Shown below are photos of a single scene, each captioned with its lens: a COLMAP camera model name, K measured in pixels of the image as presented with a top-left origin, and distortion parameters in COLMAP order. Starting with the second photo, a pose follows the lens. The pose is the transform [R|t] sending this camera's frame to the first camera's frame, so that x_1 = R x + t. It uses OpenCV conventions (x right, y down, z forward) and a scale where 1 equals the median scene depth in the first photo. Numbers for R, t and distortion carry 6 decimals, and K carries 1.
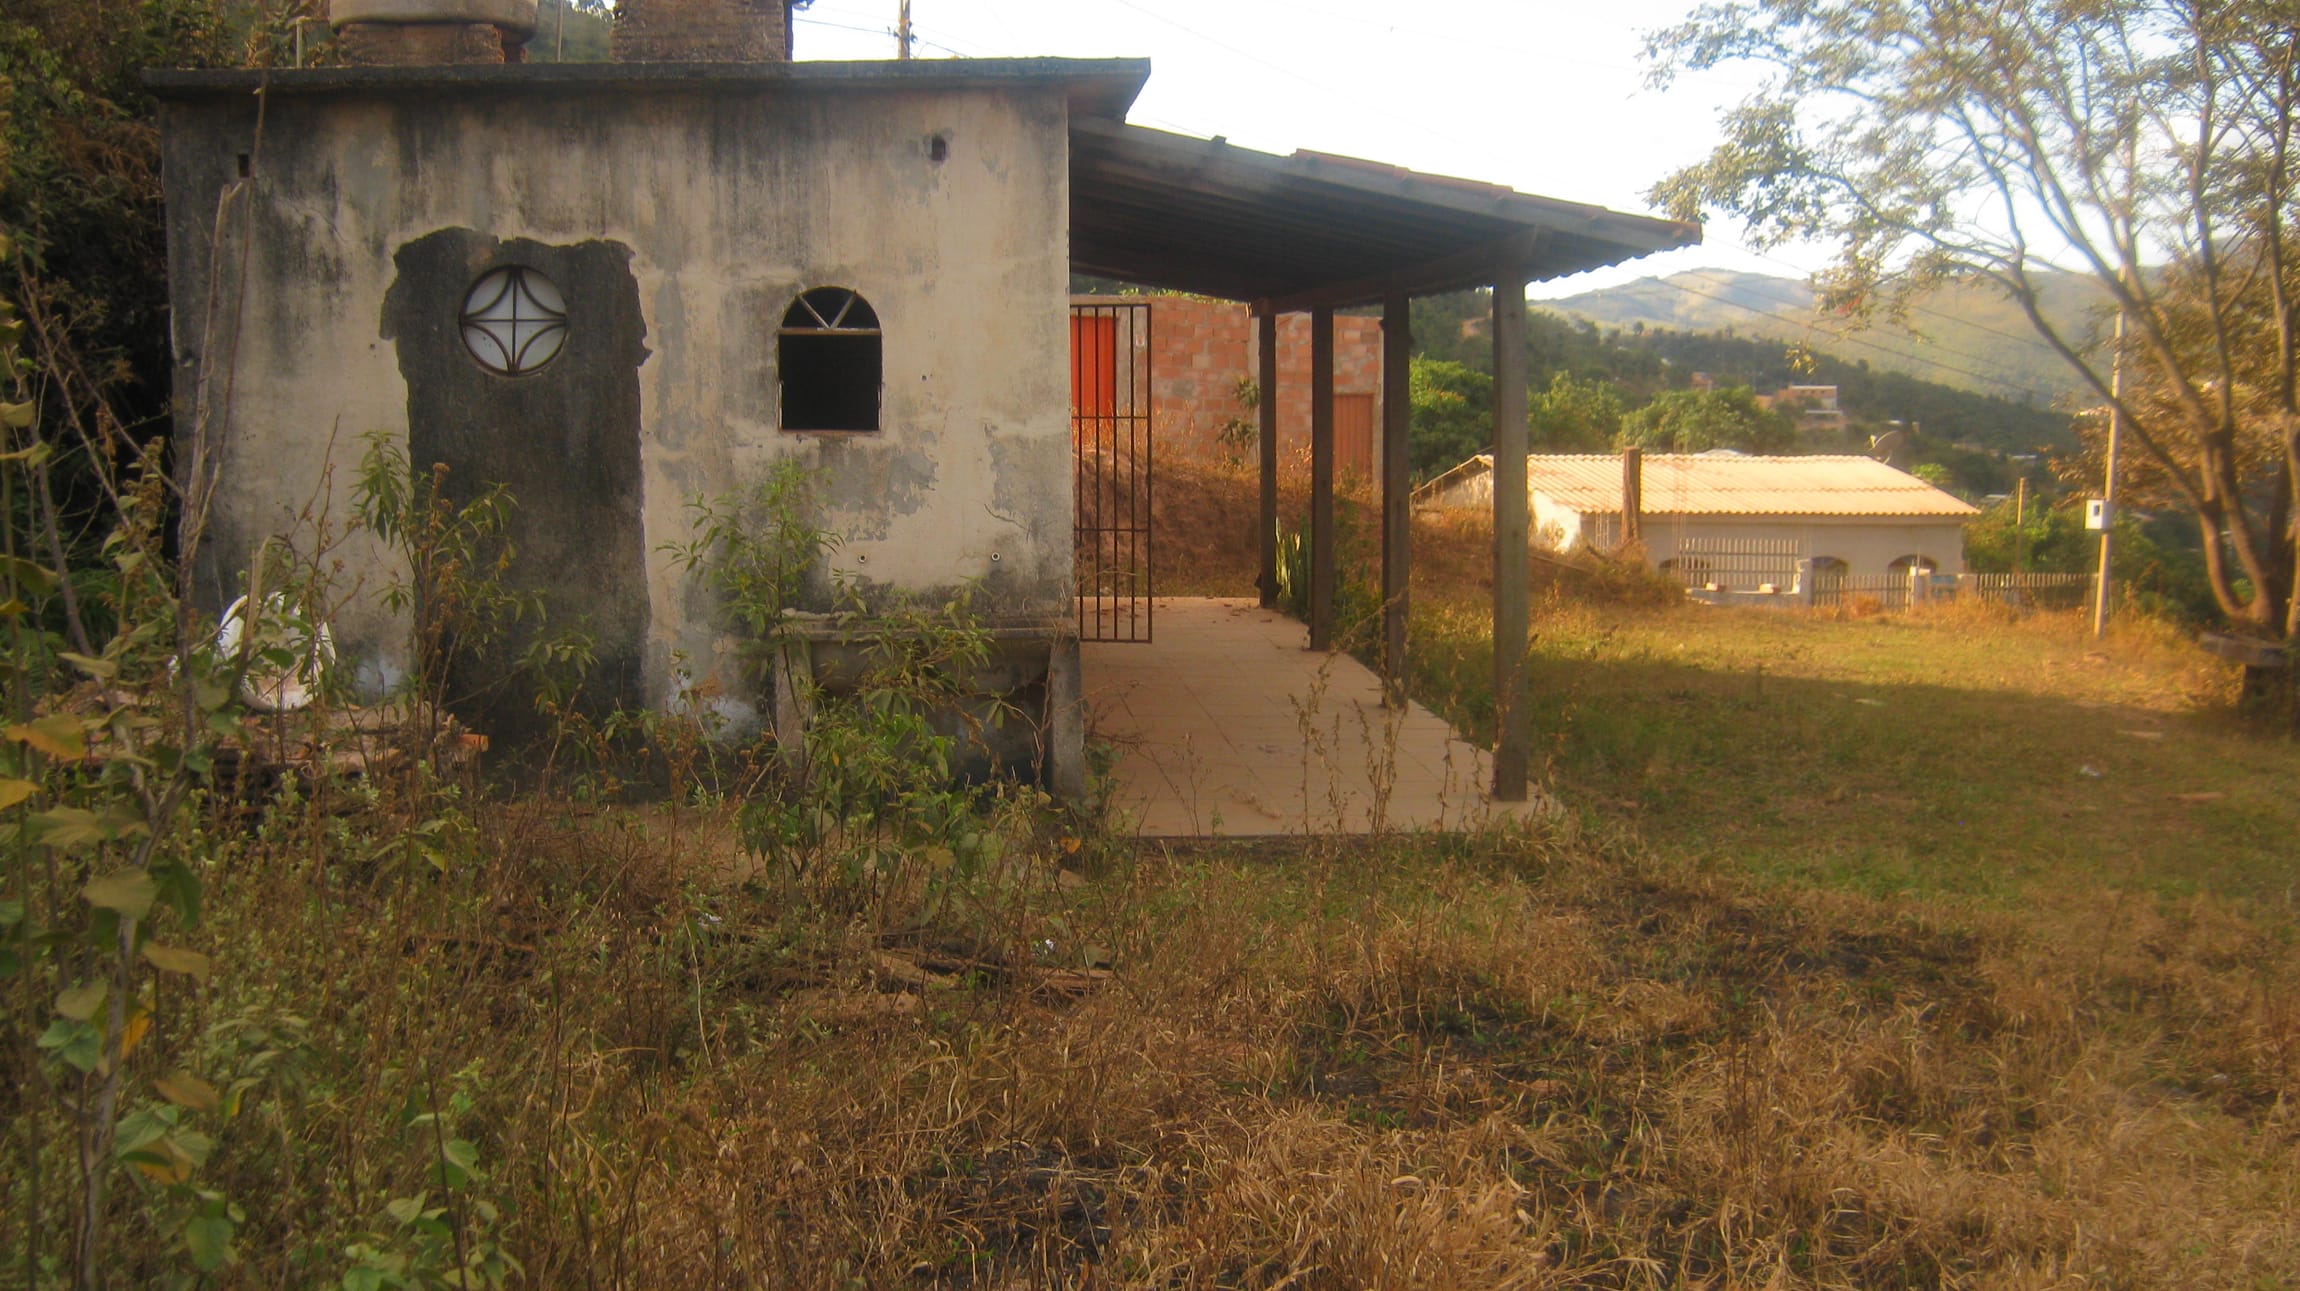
lens RADIAL K [[2542.3, 0, 1109.3], [0, 2542.3, 644.3], [0, 0, 1]] dist [-0.117176, 0.098498]
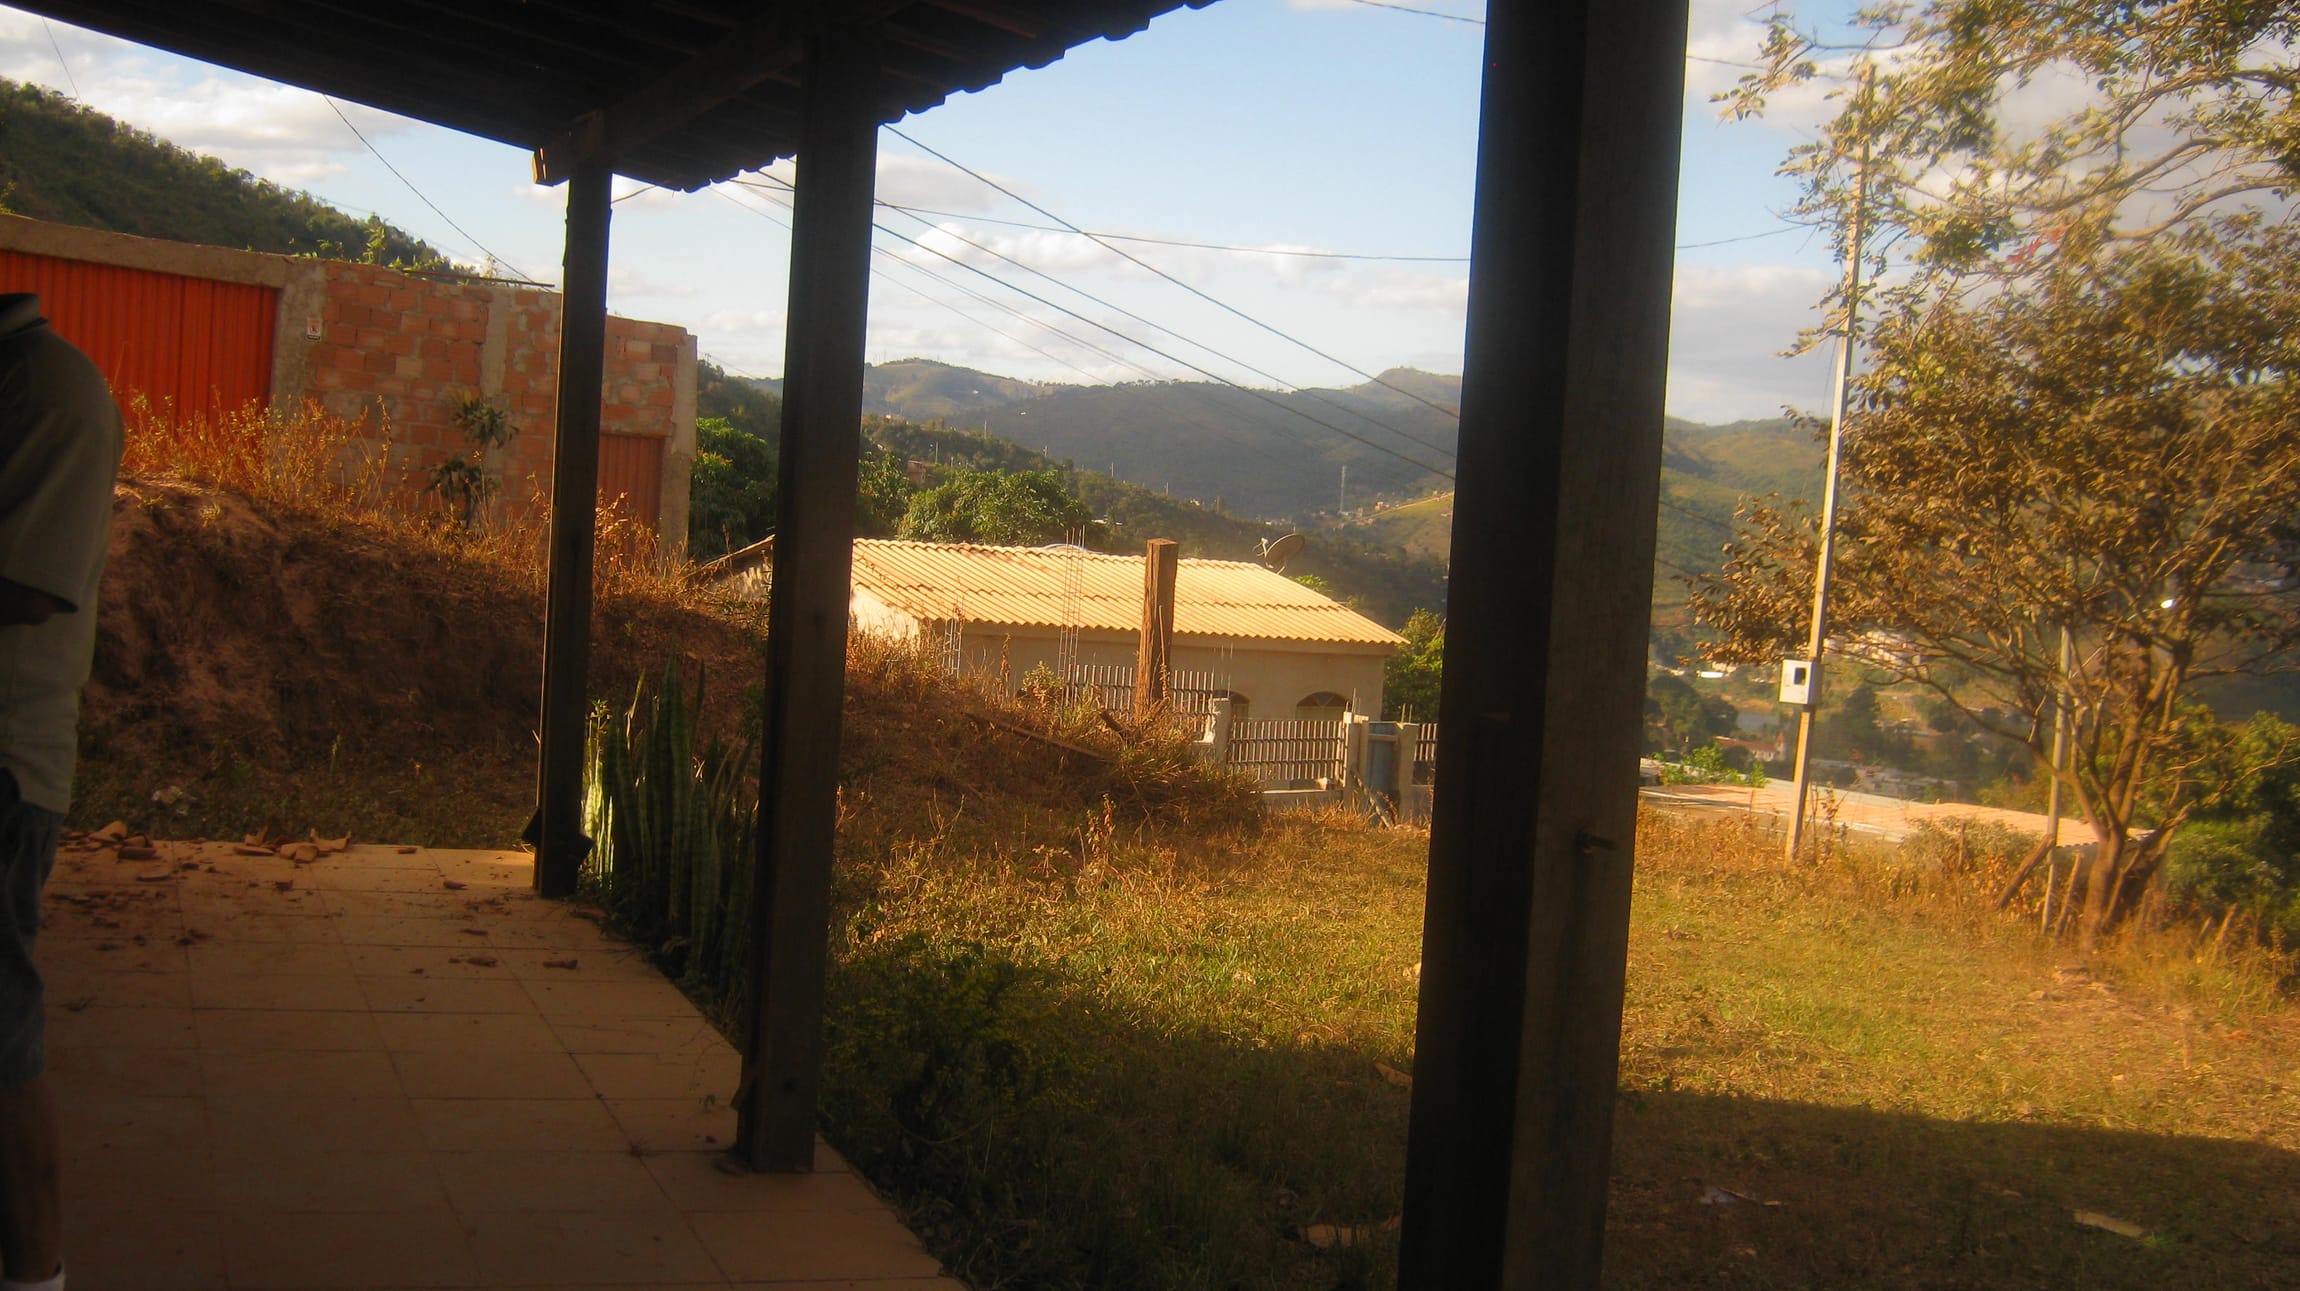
lens RADIAL K [[2542.3, 0, 1109.3], [0, 2542.3, 644.3], [0, 0, 1]] dist [-0.117176, 0.098498]
pose [[0.950268, 0.048931, 0.307564, 0.011160], [-0.039695, 0.998555, -0.036218, -0.022691], [-0.308892, 0.022208, 0.950838, 0.313550]]
